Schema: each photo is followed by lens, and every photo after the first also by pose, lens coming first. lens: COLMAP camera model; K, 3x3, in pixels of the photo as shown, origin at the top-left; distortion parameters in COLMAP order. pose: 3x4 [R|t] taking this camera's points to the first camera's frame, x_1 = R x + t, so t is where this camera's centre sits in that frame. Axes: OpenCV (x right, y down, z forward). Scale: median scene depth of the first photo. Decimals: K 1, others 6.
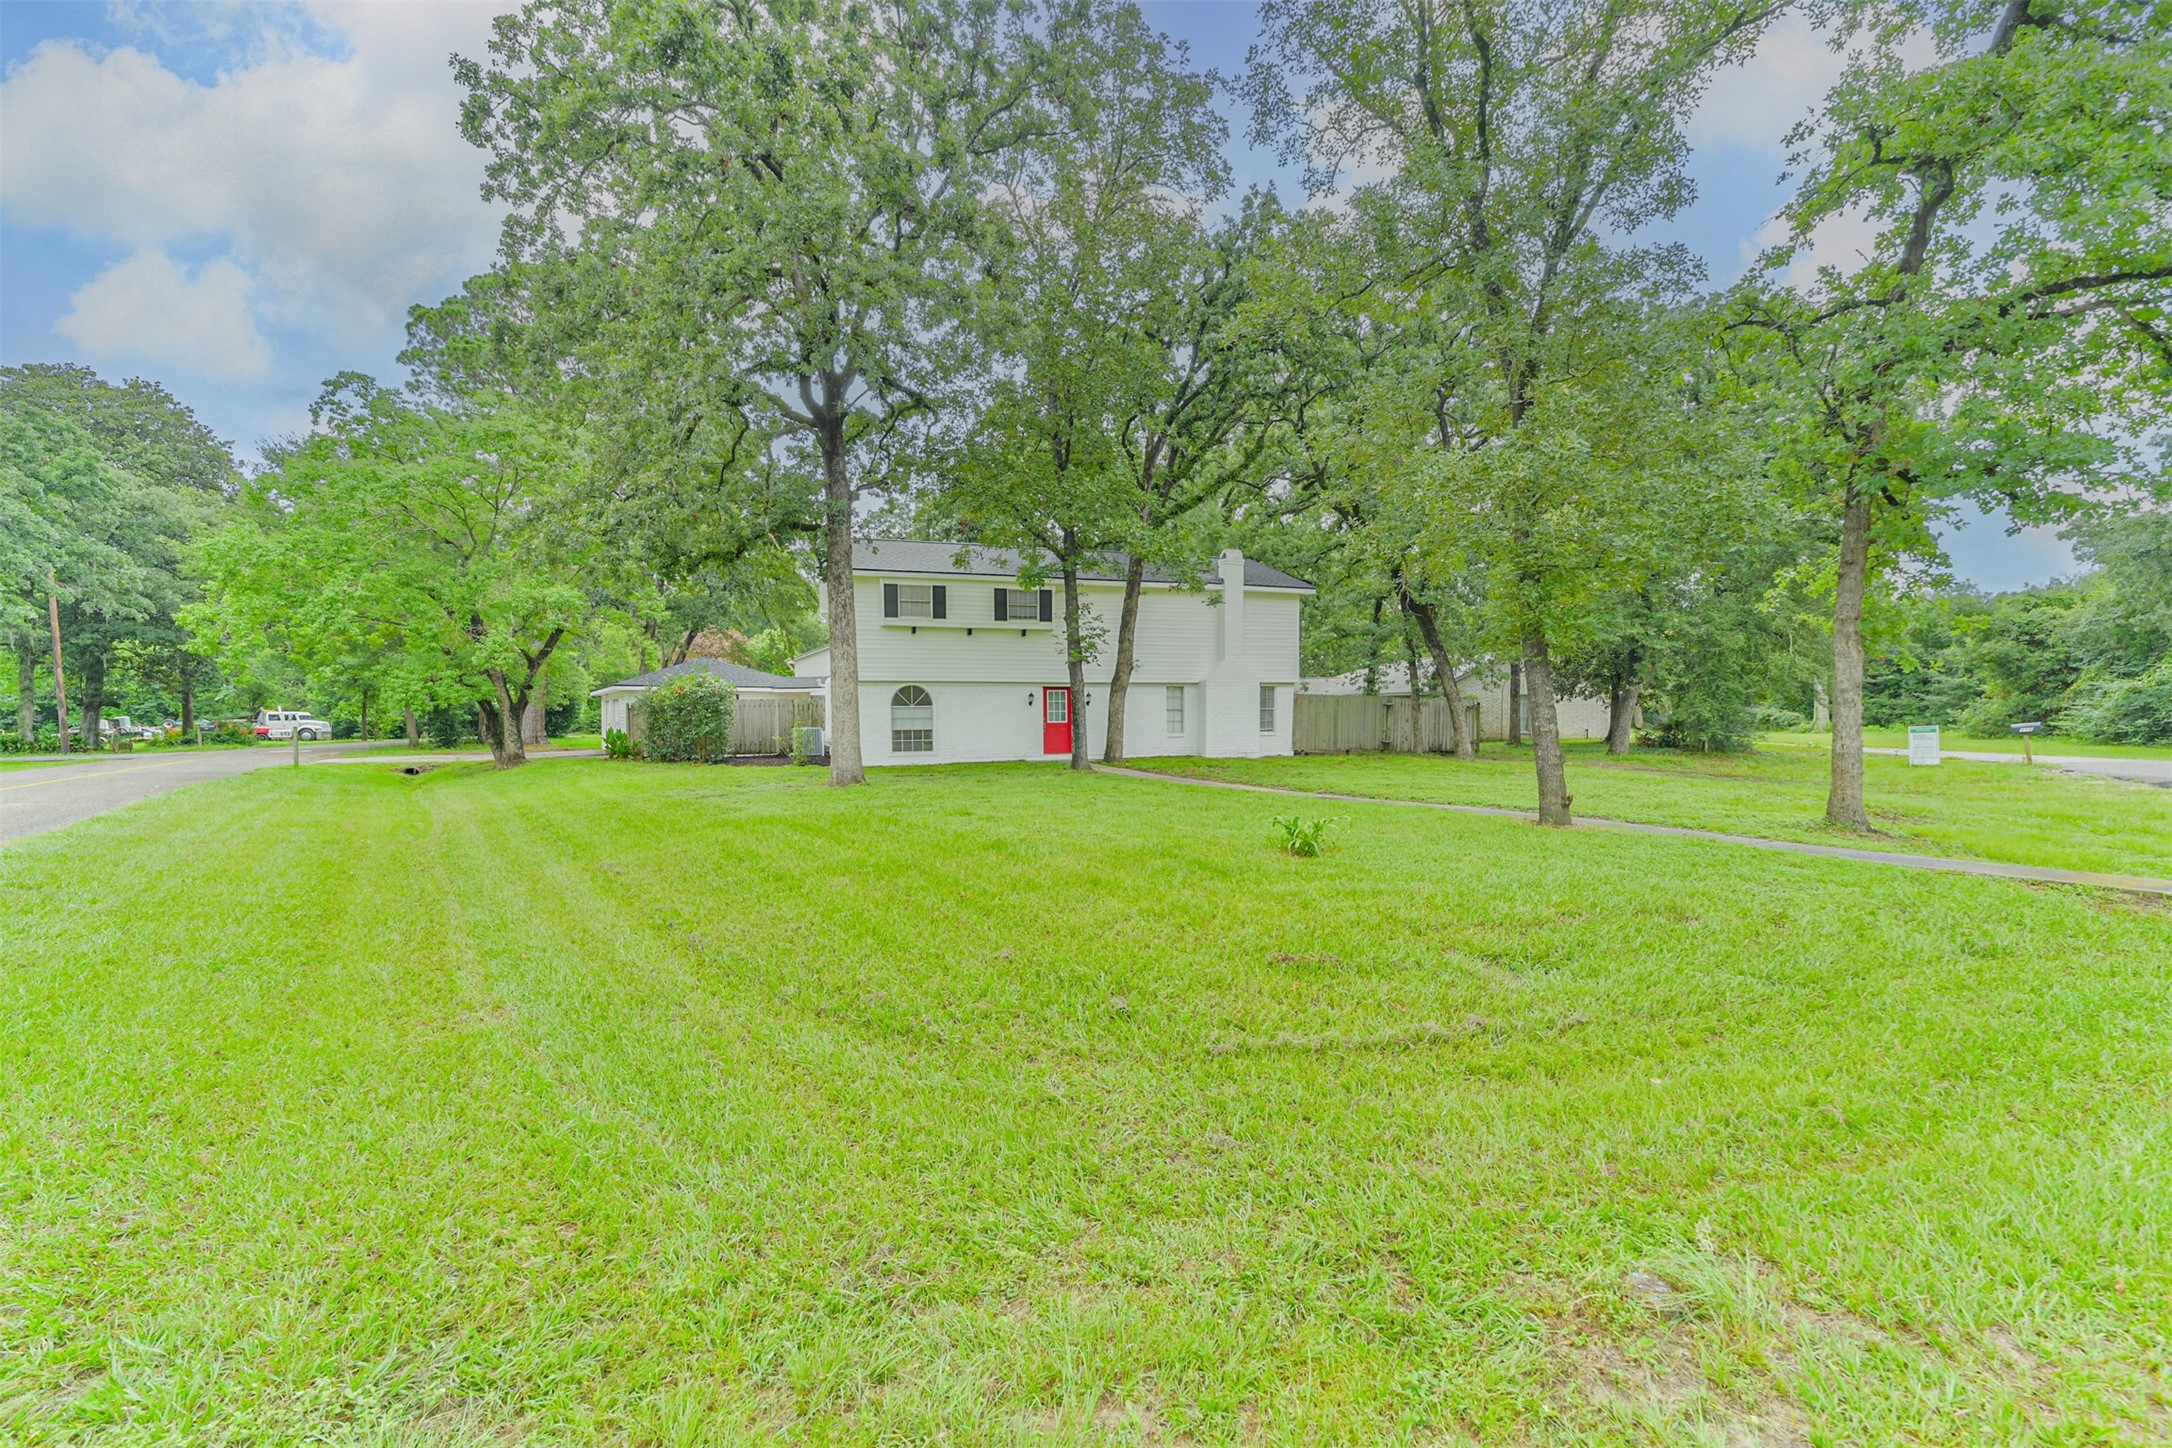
lens RADIAL K [[866.3, 0, 1080.2], [0, 866.3, 743.9], [0, 0, 1]] dist [0.000181, 0.000033]
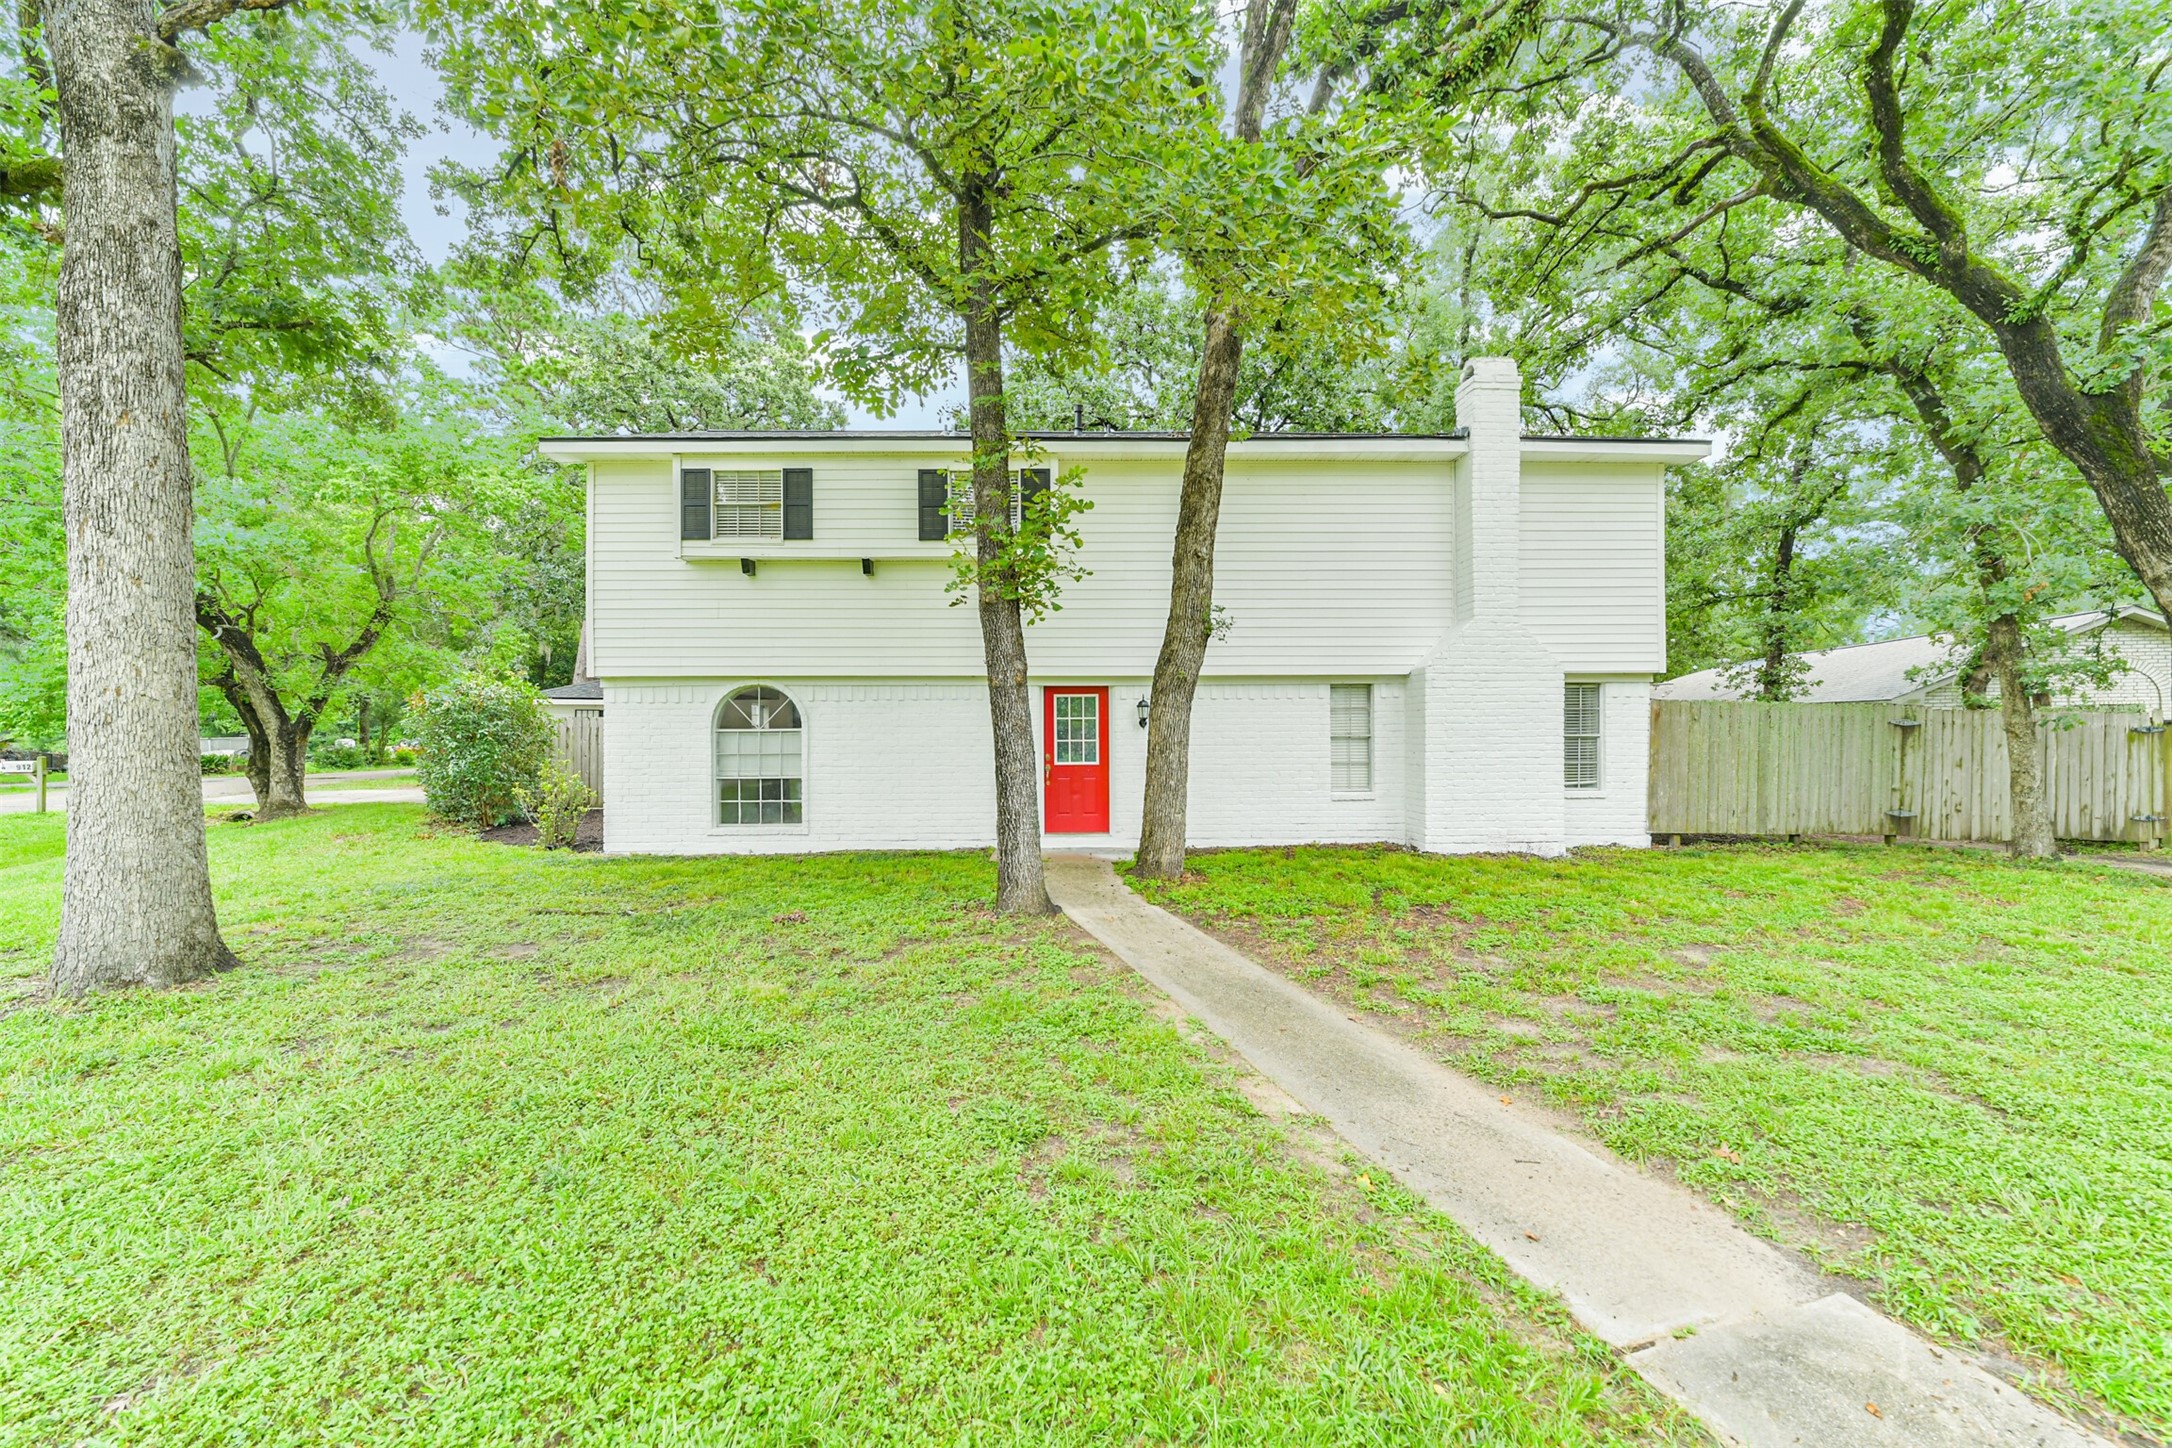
lens RADIAL K [[866.3, 0, 1080.2], [0, 866.3, 743.9], [0, 0, 1]] dist [0.000181, 0.000033]
pose [[0.963237, 0.005001, -0.268606, 0.102234], [-0.011178, 0.999707, -0.021474, -0.026896], [0.268420, 0.023688, 0.963011, 0.579319]]
